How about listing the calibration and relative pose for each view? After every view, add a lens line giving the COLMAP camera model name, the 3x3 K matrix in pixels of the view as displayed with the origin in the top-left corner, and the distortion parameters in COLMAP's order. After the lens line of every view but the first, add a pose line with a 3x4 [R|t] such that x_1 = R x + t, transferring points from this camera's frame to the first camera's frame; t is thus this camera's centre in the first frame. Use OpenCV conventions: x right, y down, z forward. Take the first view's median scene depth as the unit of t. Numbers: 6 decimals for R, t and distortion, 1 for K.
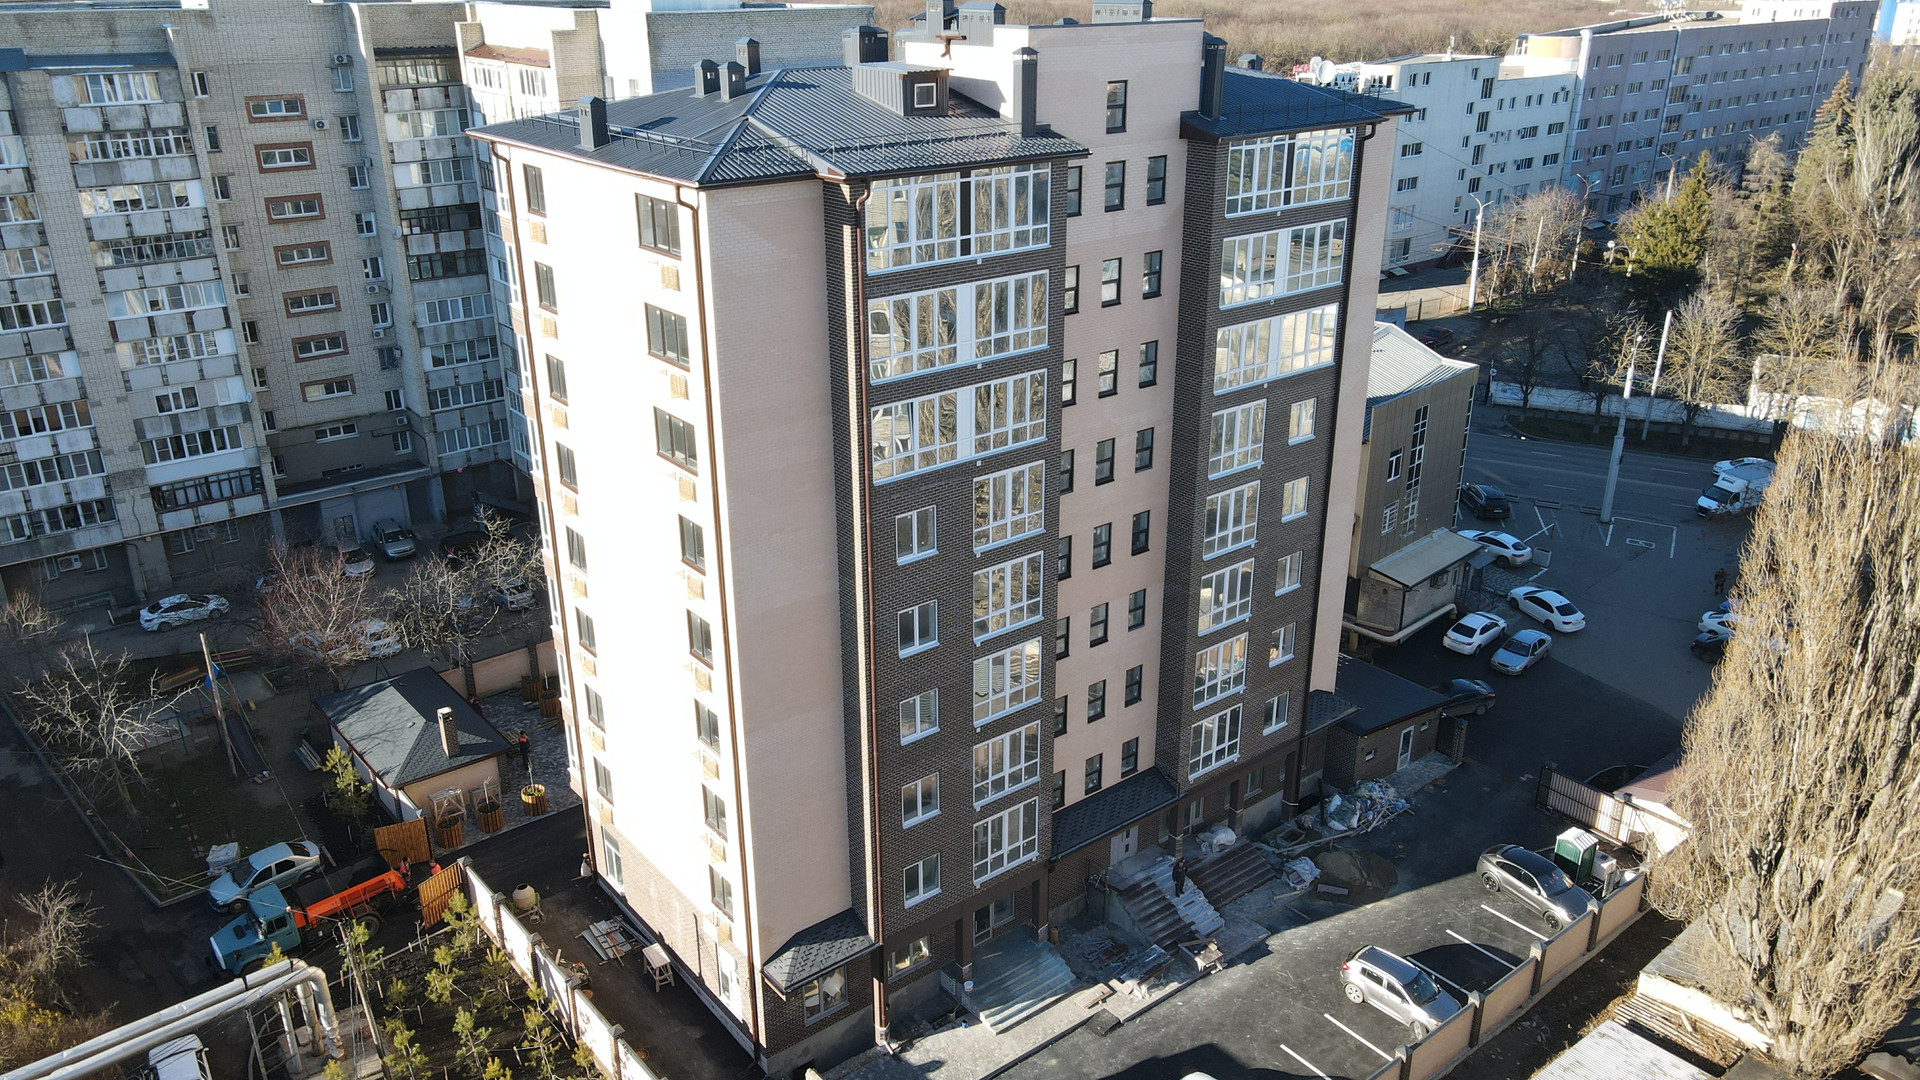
lens RADIAL K [[1429.2, 0, 960.0], [0, 1429.2, 540.0], [0, 0, 1]] dist [0.025728, -0.003445]
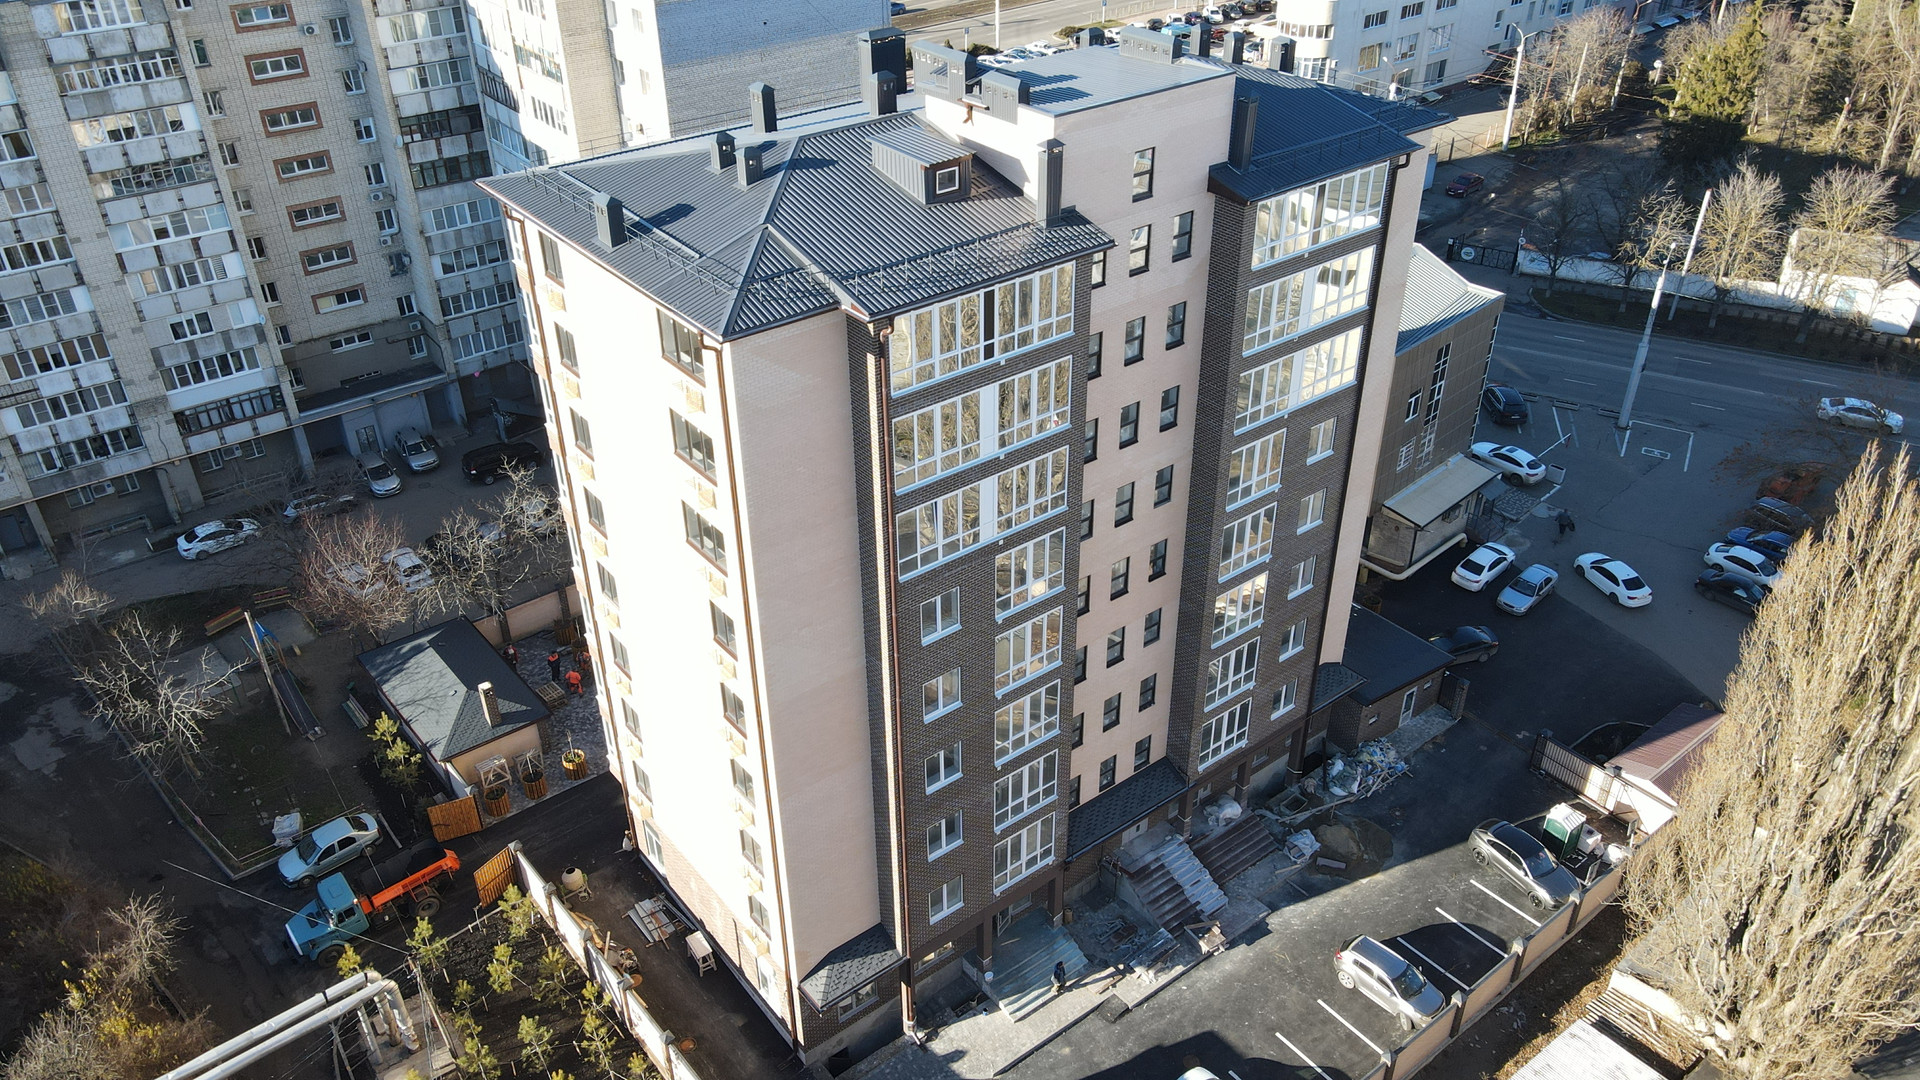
lens RADIAL K [[1429.2, 0, 960.0], [0, 1429.2, 540.0], [0, 0, 1]] dist [0.025728, -0.003445]
pose [[0.999966, -0.000638, -0.008172, -0.005863], [0.002112, 0.983354, 0.181690, -0.181721], [0.007920, -0.181701, 0.983322, -0.002411]]
